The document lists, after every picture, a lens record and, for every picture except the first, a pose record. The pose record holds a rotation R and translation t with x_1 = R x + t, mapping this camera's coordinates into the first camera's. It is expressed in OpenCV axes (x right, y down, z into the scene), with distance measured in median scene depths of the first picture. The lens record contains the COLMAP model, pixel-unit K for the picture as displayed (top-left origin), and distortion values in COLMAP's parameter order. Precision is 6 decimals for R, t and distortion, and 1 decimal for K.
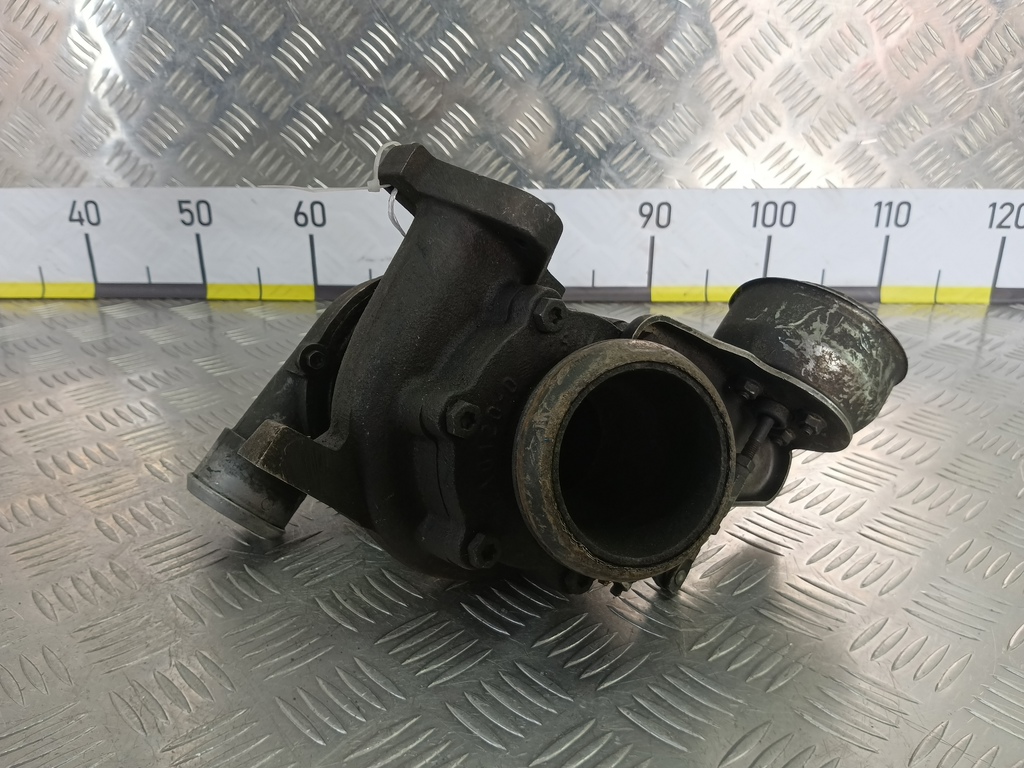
lens RADIAL K [[818.0, 0, 520.8], [0, 818.0, 393.2], [0, 0, 1]] dist [0.035284, -0.108755]
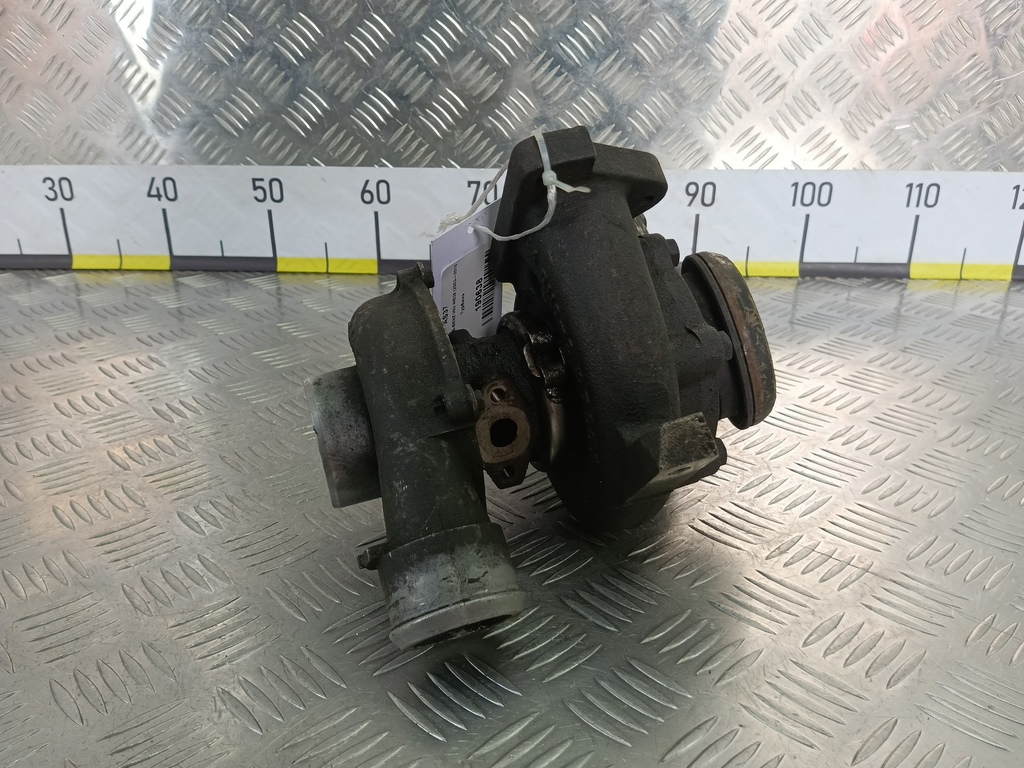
lens RADIAL K [[818.0, 0, 529.4], [0, 818.0, 390.8], [0, 0, 1]] dist [0.035284, -0.108755]
pose [[0.999983, 0.005412, 0.002302, -0.063056], [-0.005419, 0.999980, 0.003173, 0.037796], [-0.002285, -0.003185, 0.999992, -0.069702]]
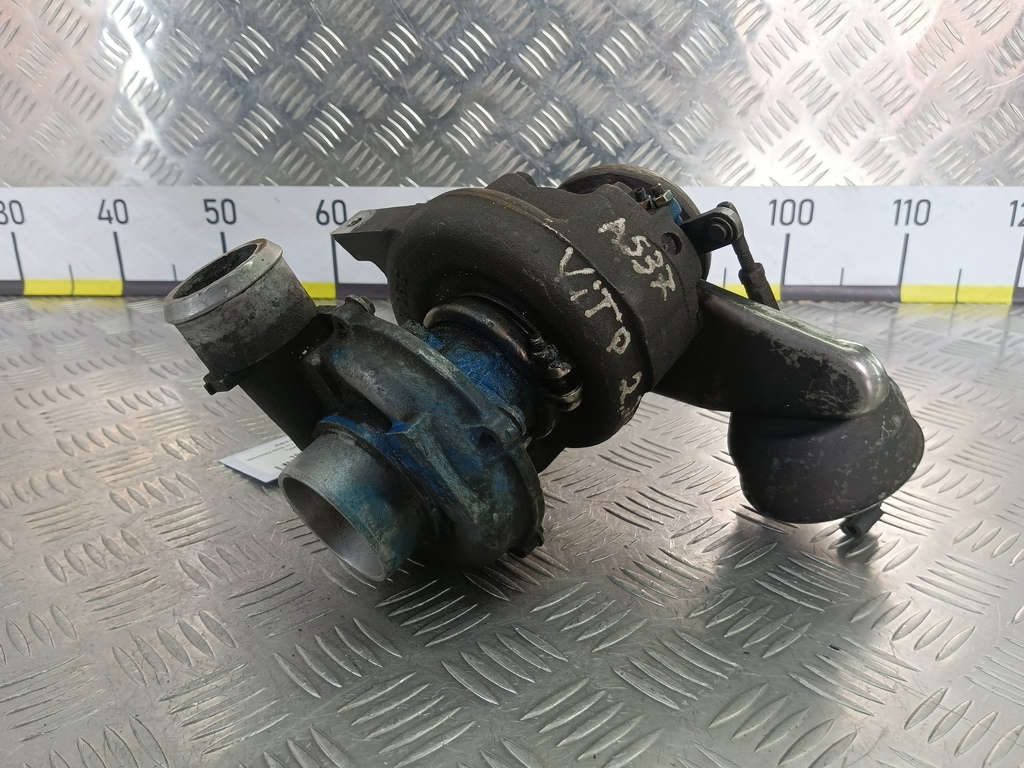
lens RADIAL K [[818.0, 0, 525.6], [0, 818.0, 401.2], [0, 0, 1]] dist [0.035284, -0.108755]
pose [[0.999455, 0.007147, -0.032230, 0.019129], [-0.007714, 0.999817, -0.017519, 0.033830], [0.032099, 0.017758, 0.999327, -0.004588]]
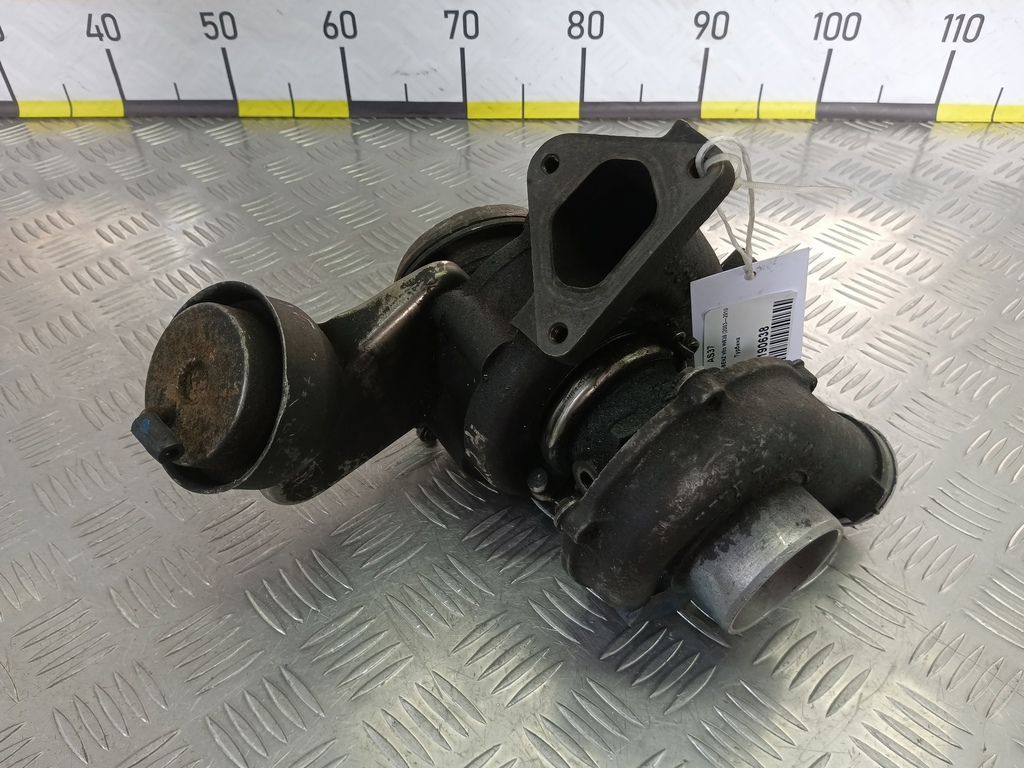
lens RADIAL K [[818.0, 0, 526.3], [0, 818.0, 386.0], [0, 0, 1]] dist [0.035284, -0.108755]
pose [[0.999949, 0.001679, -0.009960, -0.037348], [0.001625, 0.946474, 0.322777, -0.139428], [0.009969, -0.322777, 0.946423, -0.016850]]
